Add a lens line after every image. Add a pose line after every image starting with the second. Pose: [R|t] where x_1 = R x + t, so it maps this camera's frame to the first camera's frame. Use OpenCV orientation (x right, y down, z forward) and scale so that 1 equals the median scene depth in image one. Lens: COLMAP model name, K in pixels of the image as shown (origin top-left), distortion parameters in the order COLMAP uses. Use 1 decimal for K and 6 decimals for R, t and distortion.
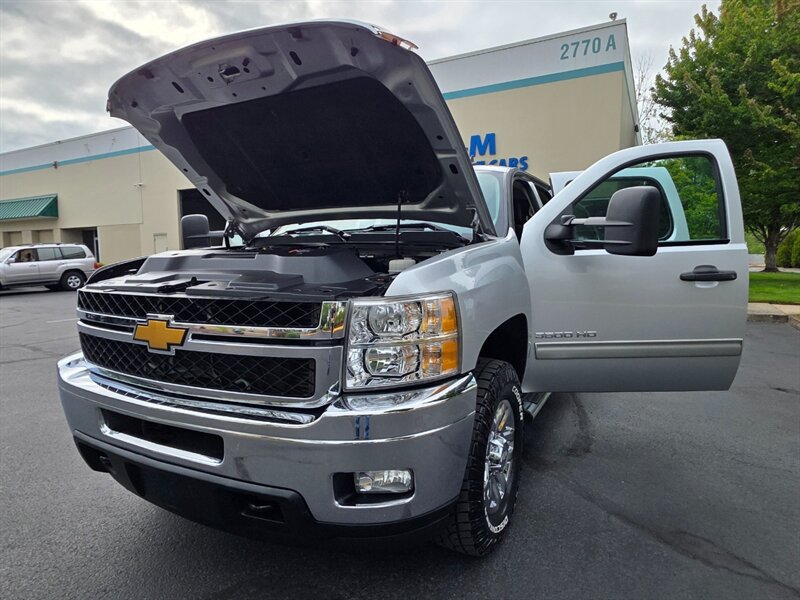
lens RADIAL K [[473.9, 0, 396.6], [0, 473.9, 306.8], [0, 0, 1]] dist [0.000502, -0.000729]
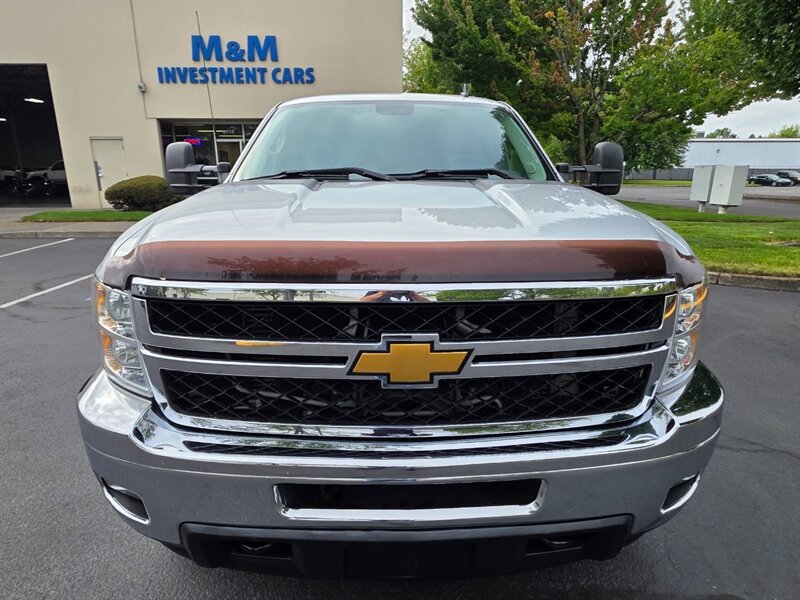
lens RADIAL K [[473.9, 0, 396.6], [0, 473.9, 306.8], [0, 0, 1]] dist [0.000502, -0.000729]
pose [[0.872655, -0.131792, 0.470218, -0.847957], [0.050269, 0.982022, 0.181949, -0.147495], [-0.485744, -0.135141, 0.863591, 0.448824]]
